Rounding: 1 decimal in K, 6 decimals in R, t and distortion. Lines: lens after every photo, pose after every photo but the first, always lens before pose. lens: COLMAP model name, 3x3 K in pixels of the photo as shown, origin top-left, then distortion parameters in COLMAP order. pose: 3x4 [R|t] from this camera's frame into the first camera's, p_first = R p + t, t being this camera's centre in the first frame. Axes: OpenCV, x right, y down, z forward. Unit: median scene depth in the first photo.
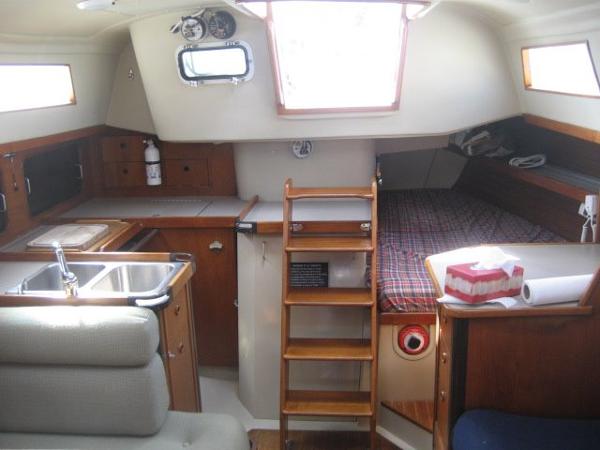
lens RADIAL K [[587.7, 0, 300.0], [0, 587.7, 225.0], [0, 0, 1]] dist [-0.011191, -0.011830]
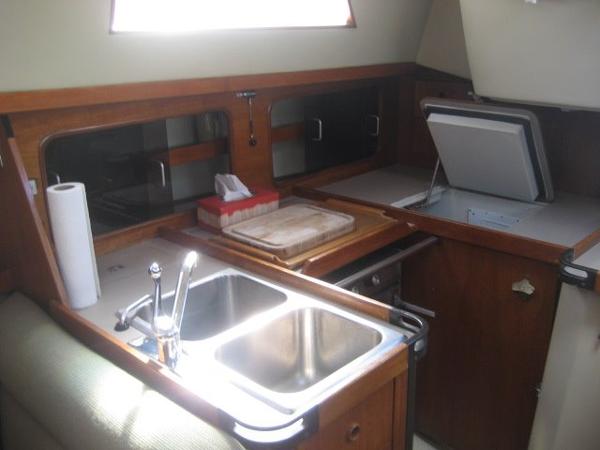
lens RADIAL K [[626.1, 0, 300.0], [0, 626.1, 225.0], [0, 0, 1]] dist [-0.118758, -0.014324]
pose [[0.786785, 0.213222, -0.579229, 0.021247], [-0.166126, 0.976961, 0.133978, -0.071662], [0.594451, -0.009187, 0.804079, 0.402970]]
